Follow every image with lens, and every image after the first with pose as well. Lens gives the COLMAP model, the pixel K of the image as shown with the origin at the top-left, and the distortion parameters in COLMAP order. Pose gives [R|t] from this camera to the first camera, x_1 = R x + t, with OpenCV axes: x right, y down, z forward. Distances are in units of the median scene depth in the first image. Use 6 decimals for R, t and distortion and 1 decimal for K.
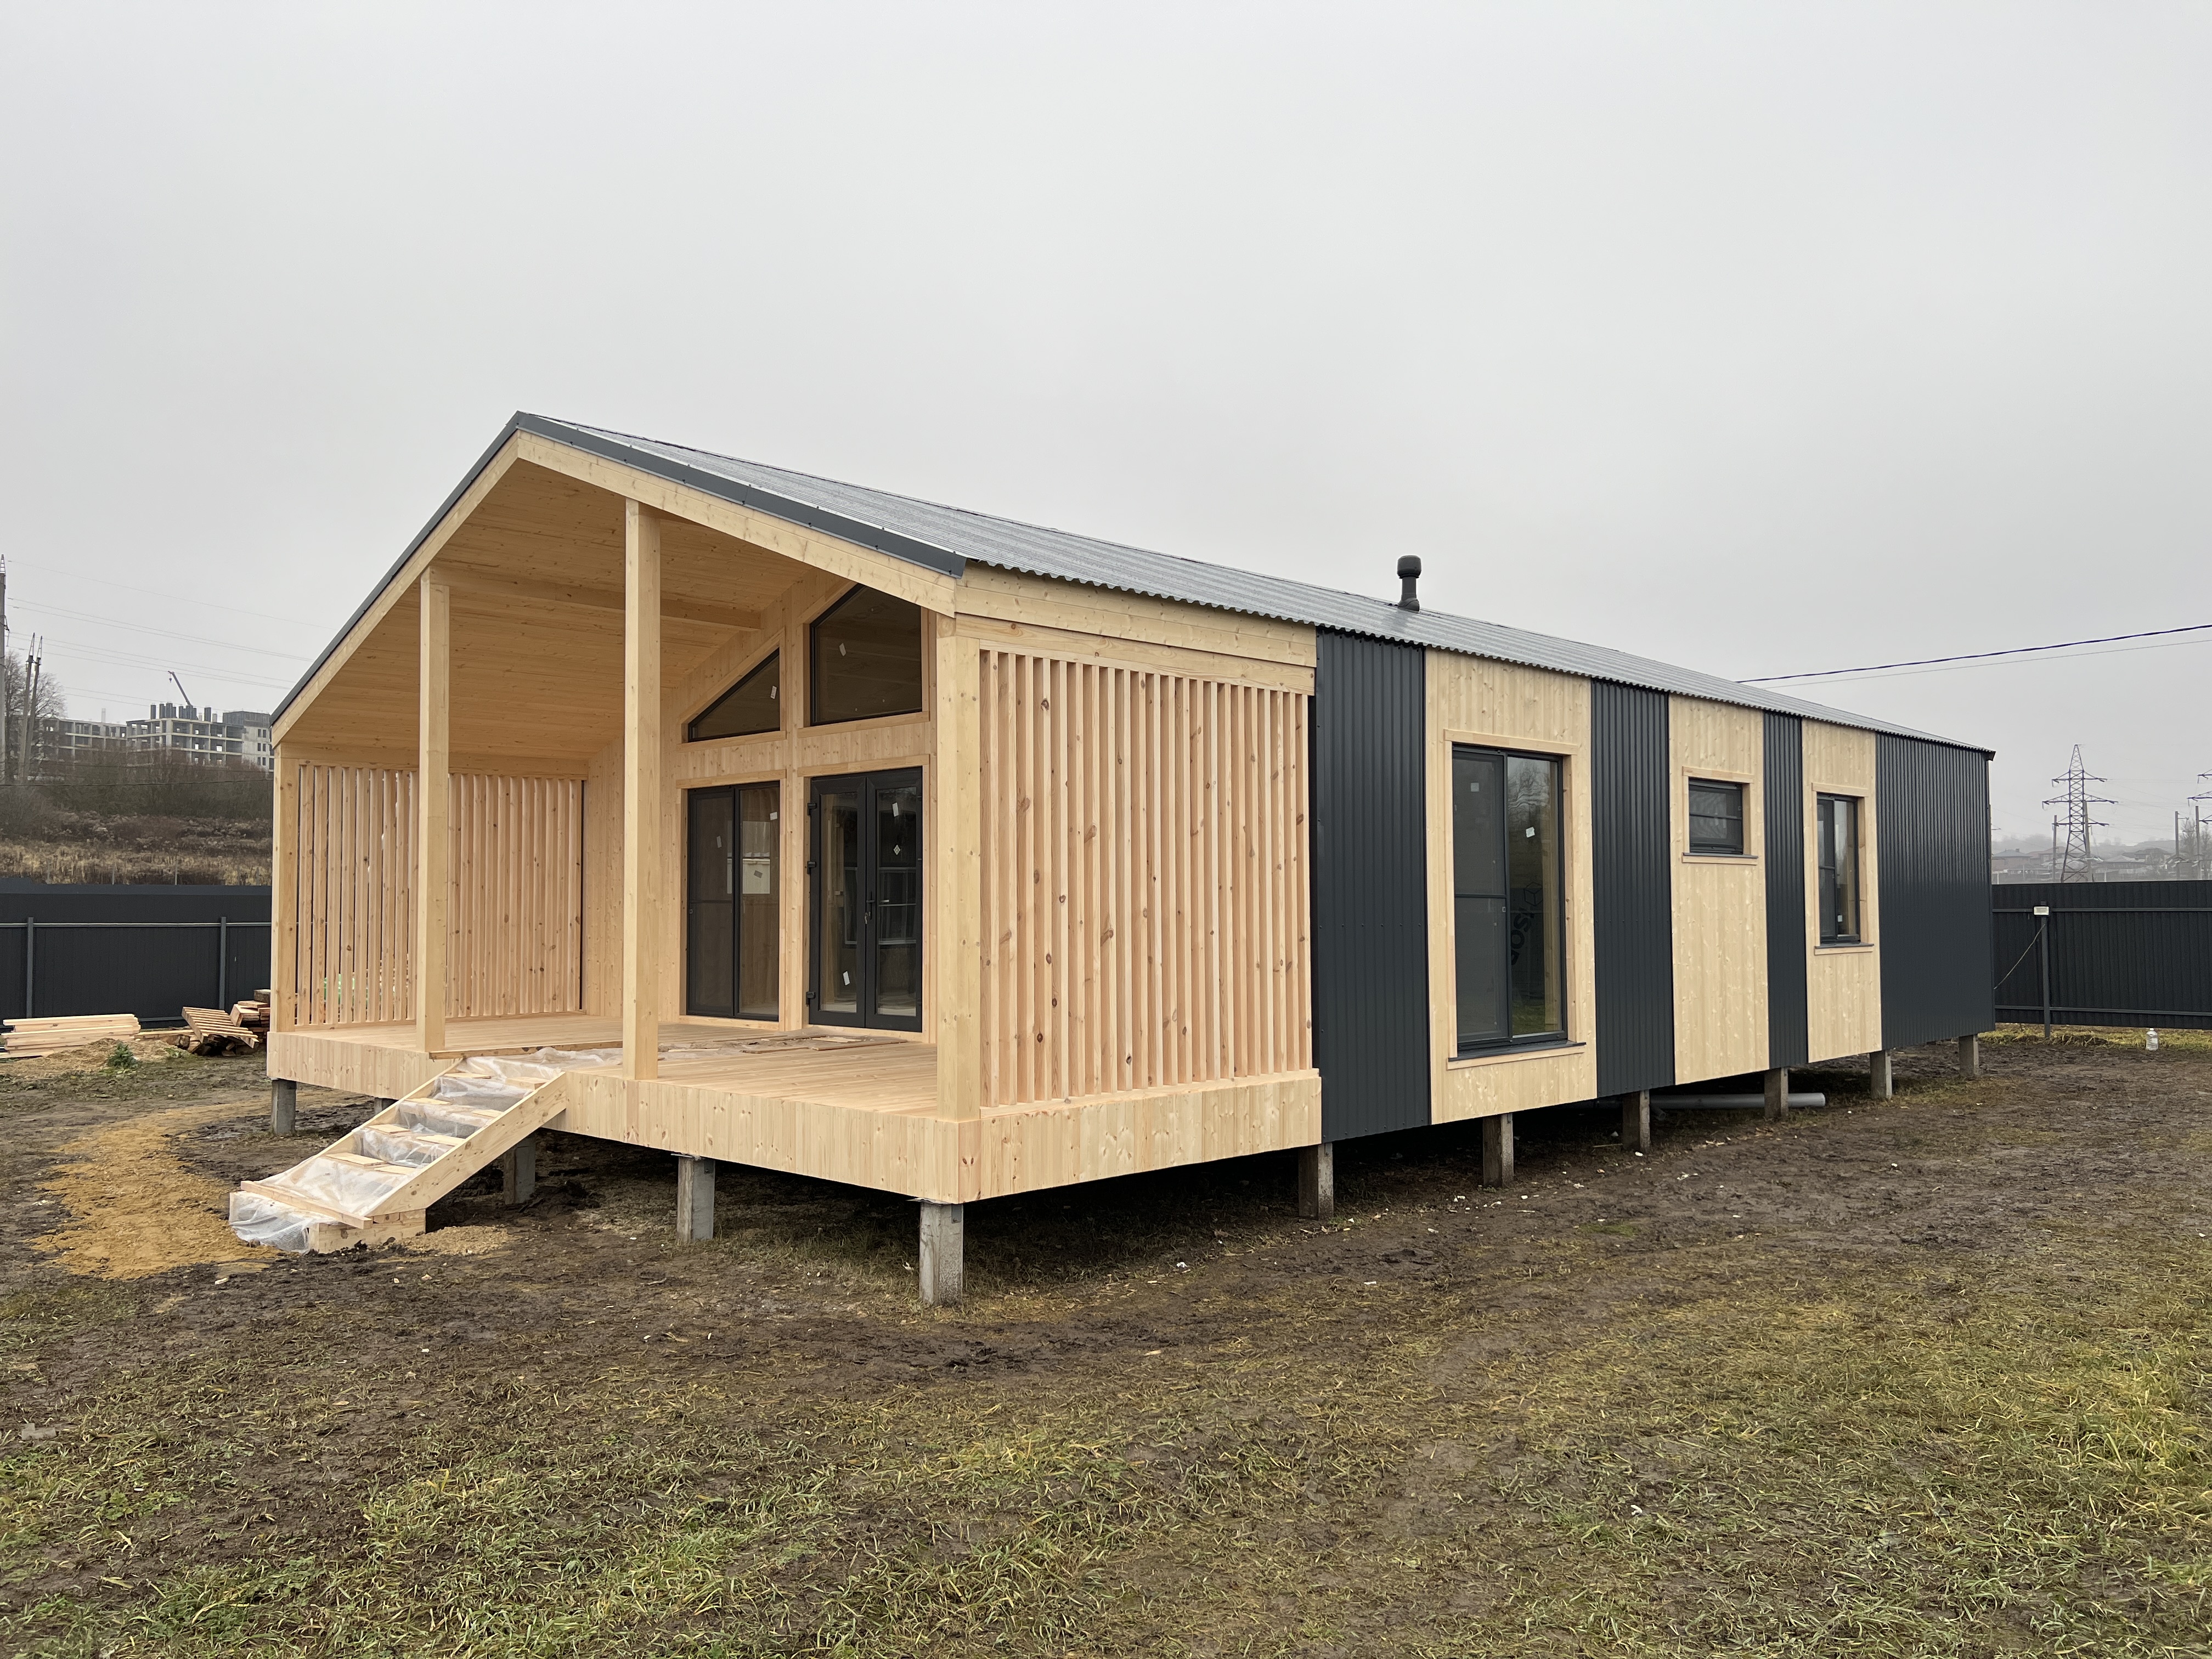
lens RADIAL K [[1658.5, 0, 1106.0], [0, 1658.5, 829.5], [0, 0, 1]] dist [0.056189, -0.065312]
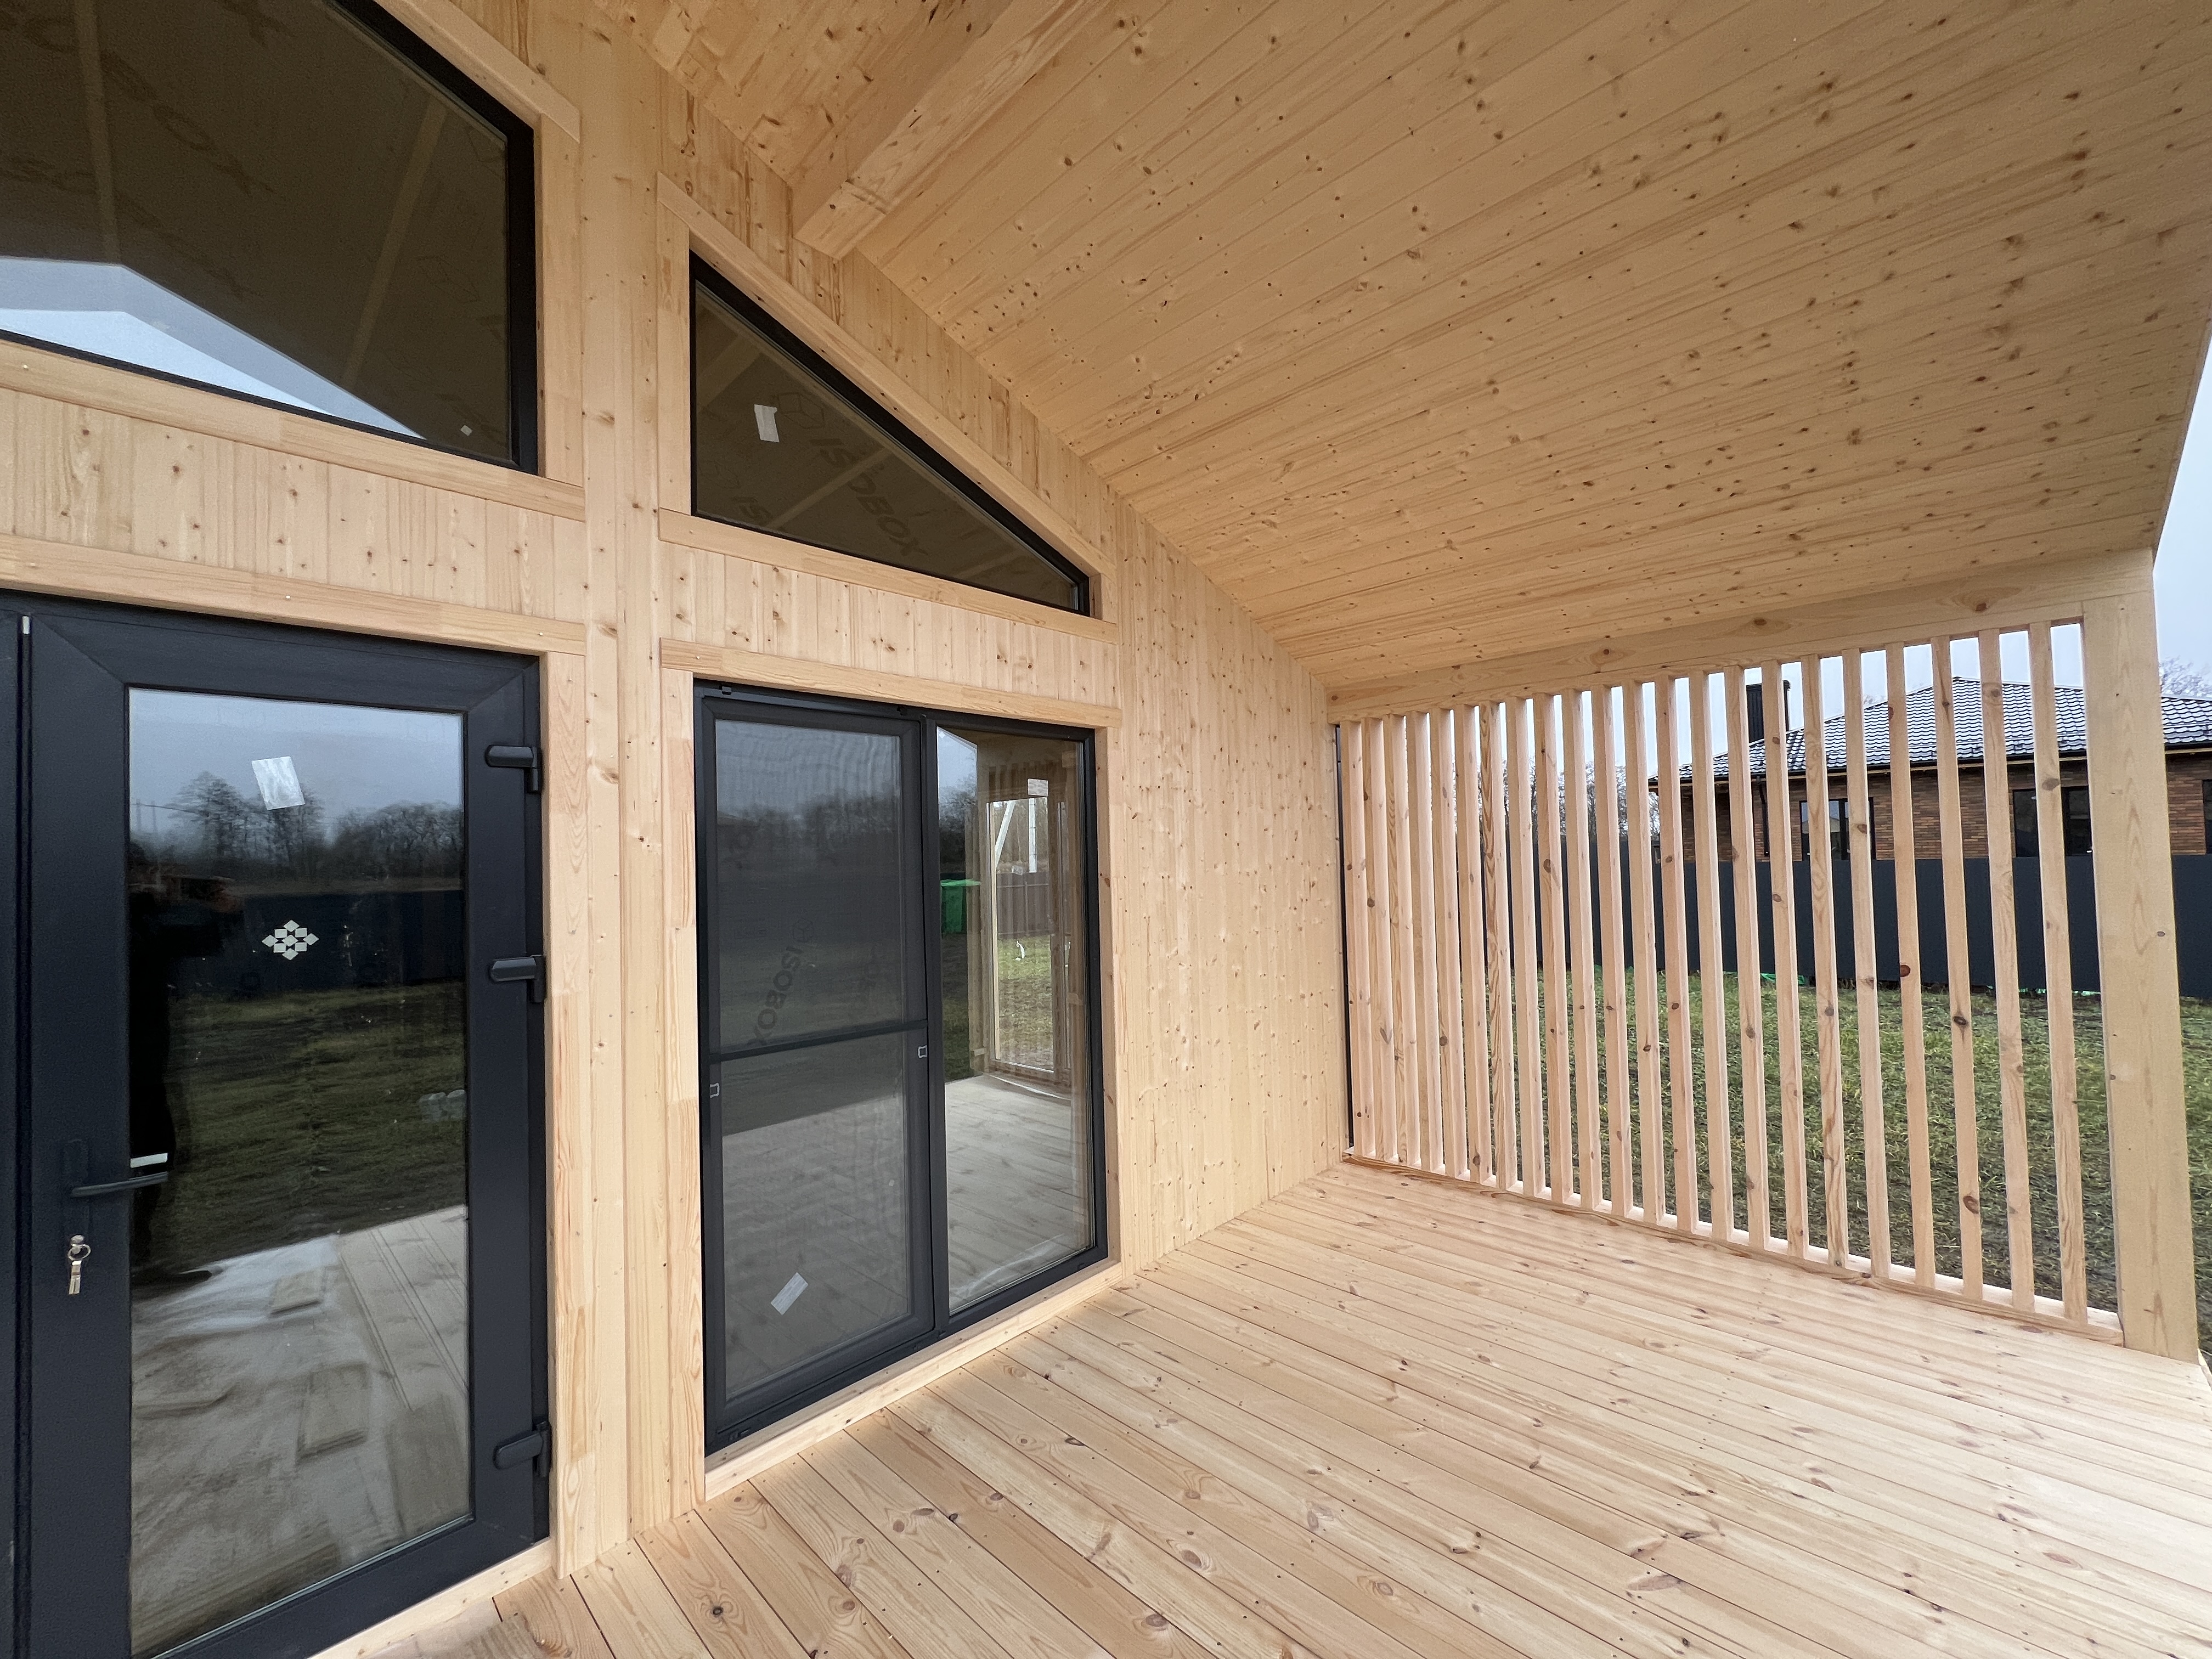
lens RADIAL K [[879.0, 0, 1100.6], [0, 879.0, 836.9], [0, 0, 1]] dist [-0.005335, -0.000181]
pose [[-0.009209, 0.033106, 0.999409, -0.313948], [-0.020901, 0.999227, -0.033293, -0.001959], [-0.999739, -0.021195, -0.008510, 1.038555]]
